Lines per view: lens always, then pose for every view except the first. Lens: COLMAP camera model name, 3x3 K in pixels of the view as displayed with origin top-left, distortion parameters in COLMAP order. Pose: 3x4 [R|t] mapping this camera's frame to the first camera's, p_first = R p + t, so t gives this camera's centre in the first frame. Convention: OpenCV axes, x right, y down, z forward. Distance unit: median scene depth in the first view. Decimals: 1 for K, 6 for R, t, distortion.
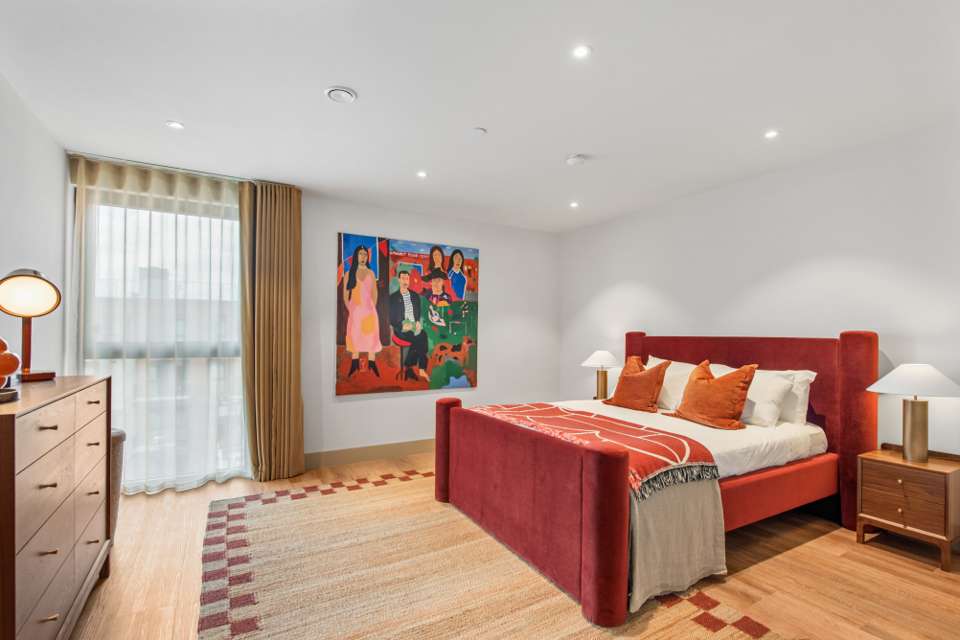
lens RADIAL K [[464.3, 0, 480.0], [0, 464.3, 320.0], [0, 0, 1]] dist [-0.003706, -0.000875]
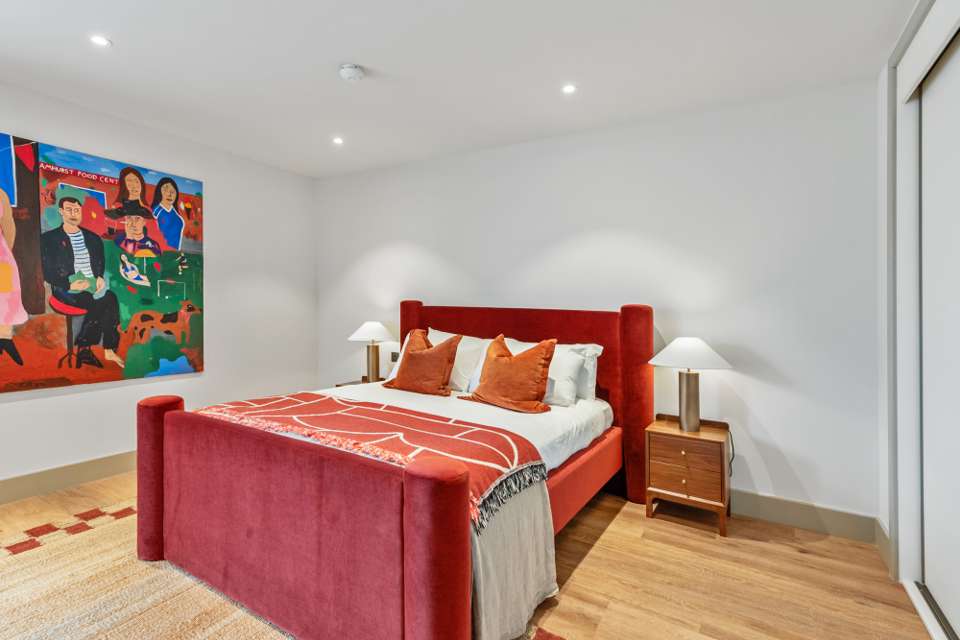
lens RADIAL K [[504.9, 0, 477.1], [0, 504.9, 330.4], [0, 0, 1]] dist [0.036119, -0.012435]
pose [[0.878467, -0.007633, 0.477741, -0.019596], [-0.034094, 0.996322, 0.078610, 0.003840], [-0.476584, -0.085345, 0.874976, 0.168377]]
